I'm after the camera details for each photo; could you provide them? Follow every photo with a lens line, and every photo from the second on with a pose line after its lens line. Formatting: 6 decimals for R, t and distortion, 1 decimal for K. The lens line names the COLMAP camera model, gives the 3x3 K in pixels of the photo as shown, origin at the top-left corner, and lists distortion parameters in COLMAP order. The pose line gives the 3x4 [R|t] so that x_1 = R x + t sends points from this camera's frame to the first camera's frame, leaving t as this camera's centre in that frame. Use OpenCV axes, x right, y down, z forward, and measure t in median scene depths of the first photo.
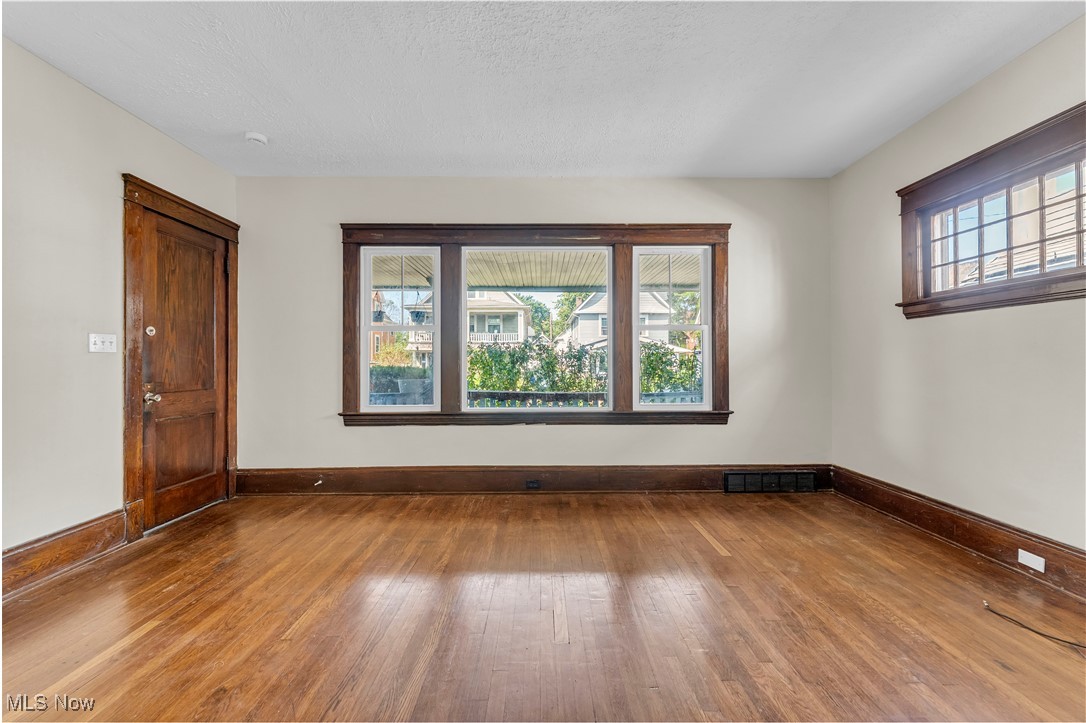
lens RADIAL K [[431.5, 0, 541.8], [0, 431.5, 362.1], [0, 0, 1]] dist [0.000511, -0.000659]
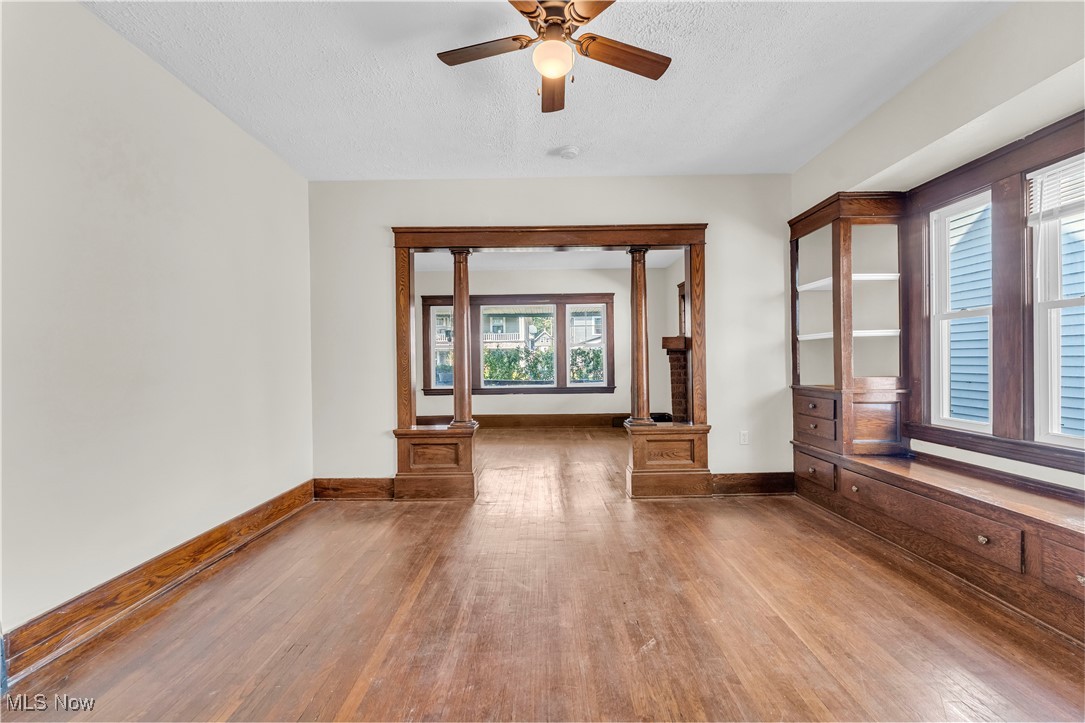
lens RADIAL K [[431.1, 0, 536.9], [0, 431.1, 358.3], [0, 0, 1]] dist [0.000511, -0.000659]
pose [[0.999737, -0.009236, -0.021007, 0.118262], [0.009273, 0.999956, 0.001637, -0.024860], [0.020991, -0.001832, 0.999778, -1.016259]]
